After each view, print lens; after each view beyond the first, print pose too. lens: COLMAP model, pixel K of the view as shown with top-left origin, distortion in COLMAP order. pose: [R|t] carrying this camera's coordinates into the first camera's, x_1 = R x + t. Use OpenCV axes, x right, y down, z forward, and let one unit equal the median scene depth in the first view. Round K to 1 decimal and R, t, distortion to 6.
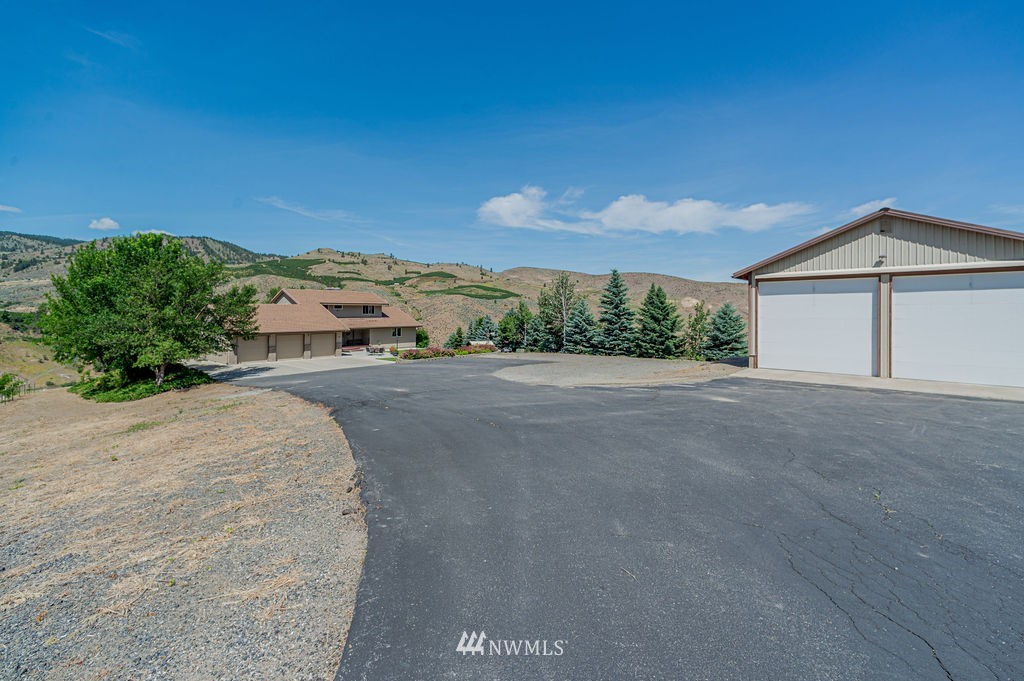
lens RADIAL K [[490.8, 0, 497.3], [0, 490.8, 303.9], [0, 0, 1]] dist [0.011362, 0.006354]
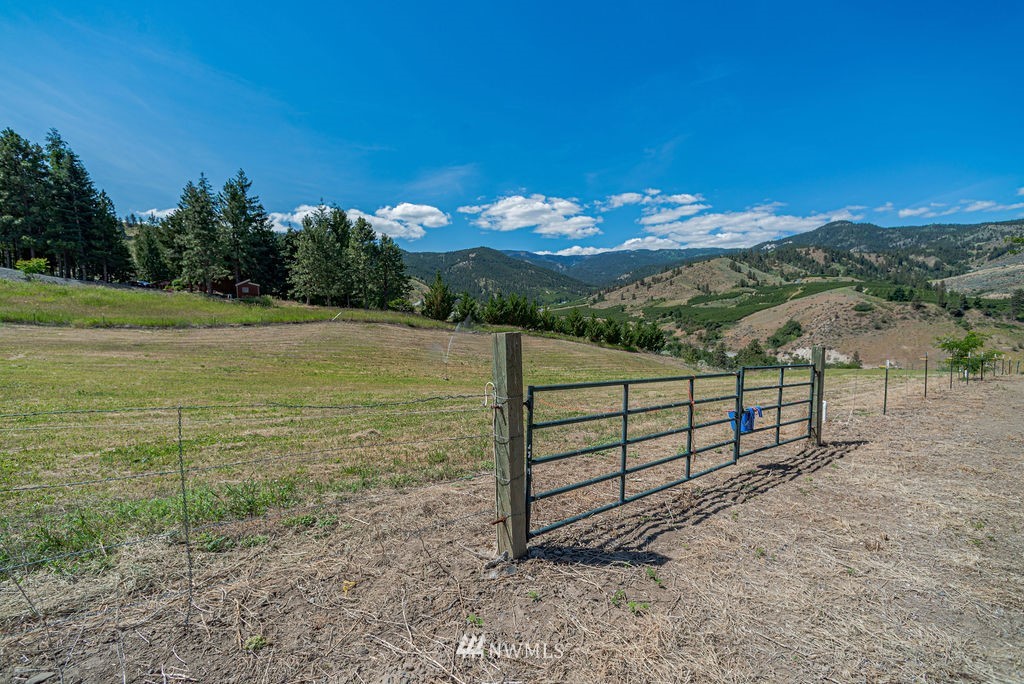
lens RADIAL K [[419.7, 0, 511.0], [0, 419.7, 349.4], [0, 0, 1]] dist [-0.001888, 0.004751]
pose [[-0.038994, 0.079375, -0.996082, -0.364940], [0.036609, 0.996284, 0.077958, 0.071679], [0.998569, -0.033426, -0.041755, 0.361599]]
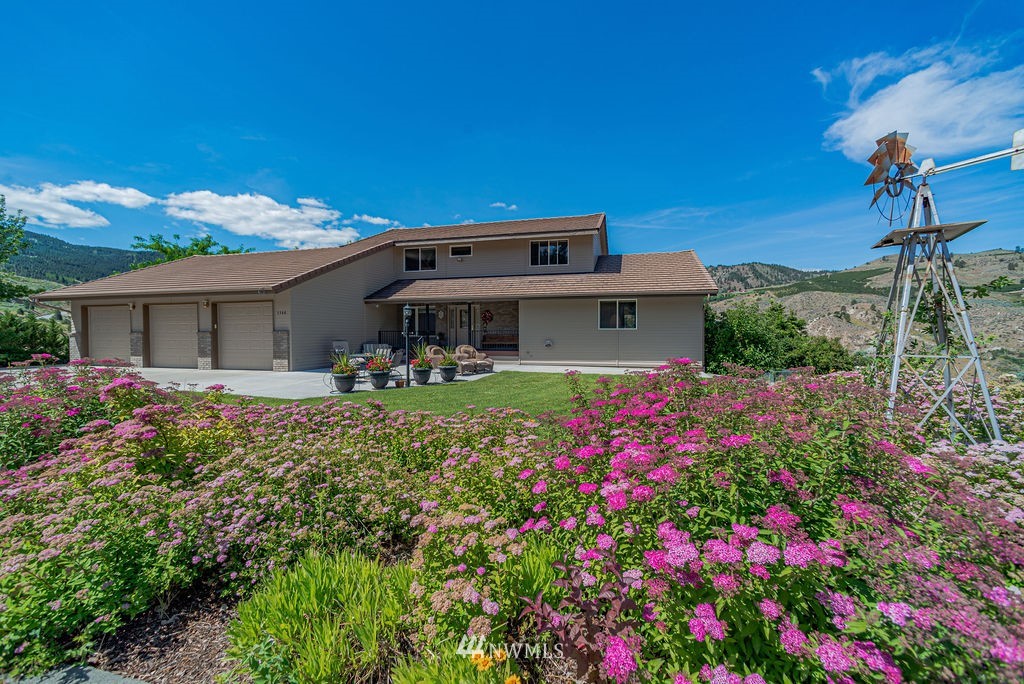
lens RADIAL K [[419.7, 0, 516.7], [0, 419.7, 339.9], [0, 0, 1]] dist [-0.001888, 0.004751]
pose [[0.452791, 0.010363, -0.891557, 0.000011], [0.015554, 0.999688, 0.019520, 0.072439], [0.891481, -0.022706, 0.452489, 0.893411]]
